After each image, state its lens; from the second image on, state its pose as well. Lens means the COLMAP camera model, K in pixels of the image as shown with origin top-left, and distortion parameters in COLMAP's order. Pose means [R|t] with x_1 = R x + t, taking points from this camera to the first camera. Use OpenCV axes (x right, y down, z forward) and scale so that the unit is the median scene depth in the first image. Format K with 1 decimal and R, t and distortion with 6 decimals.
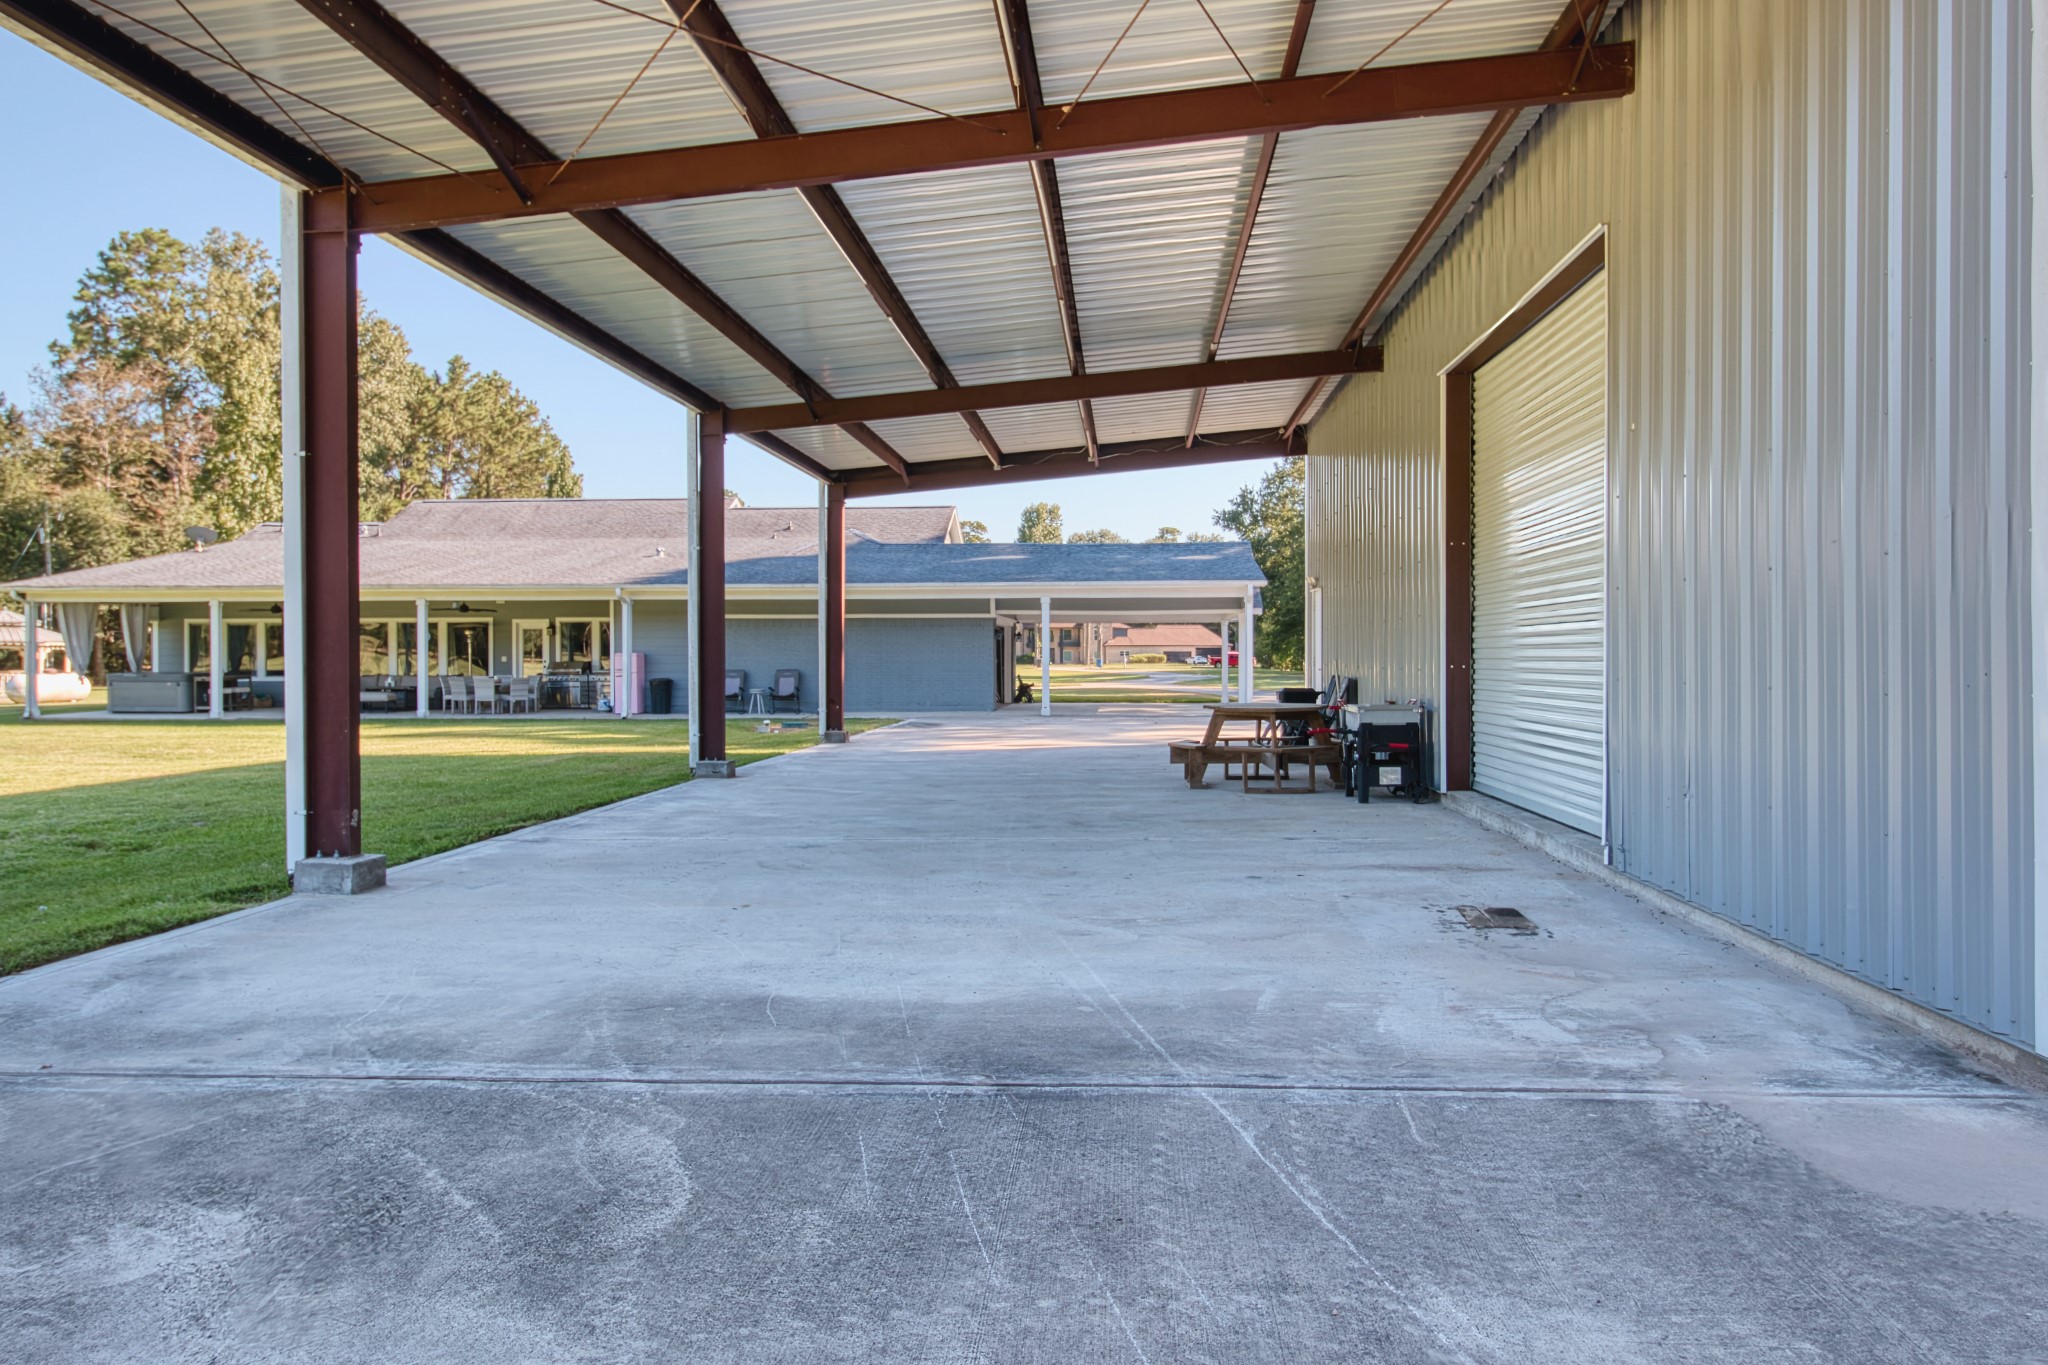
lens RADIAL K [[1432.0, 0, 1029.8], [0, 1432.0, 673.8], [0, 0, 1]] dist [0.001477, 0.000486]
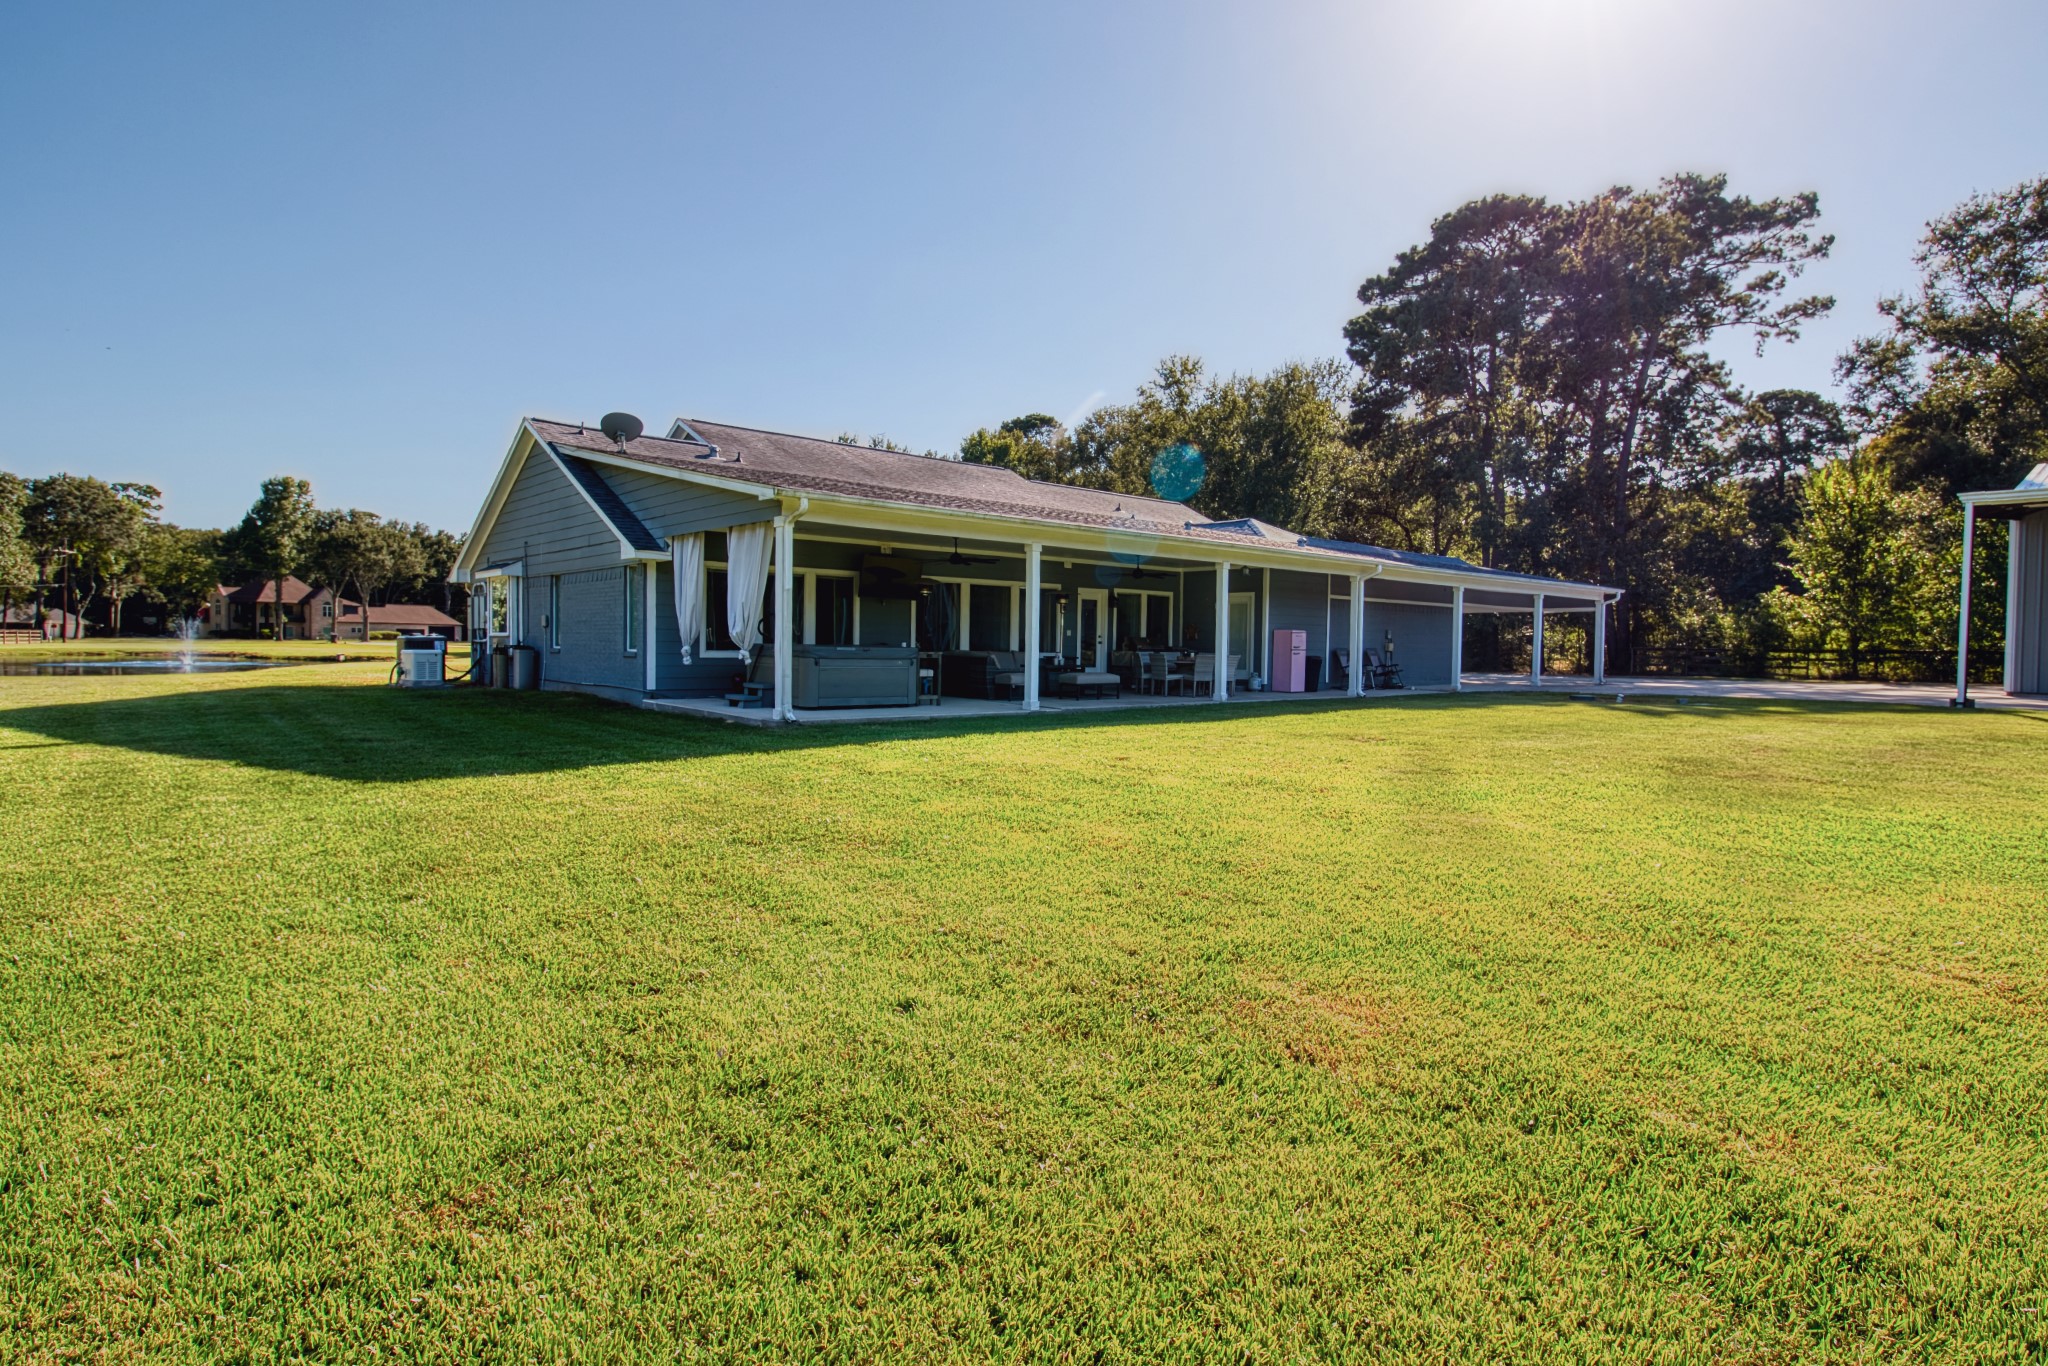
lens RADIAL K [[1040.3, 0, 1075.2], [0, 1040.3, 675.6], [0, 0, 1]] dist [0.004603, -0.000295]
pose [[0.673623, -0.012202, 0.738975, -0.387635], [-0.004978, 0.999766, 0.021045, 0.000832], [-0.739059, -0.017855, 0.673404, 0.273912]]
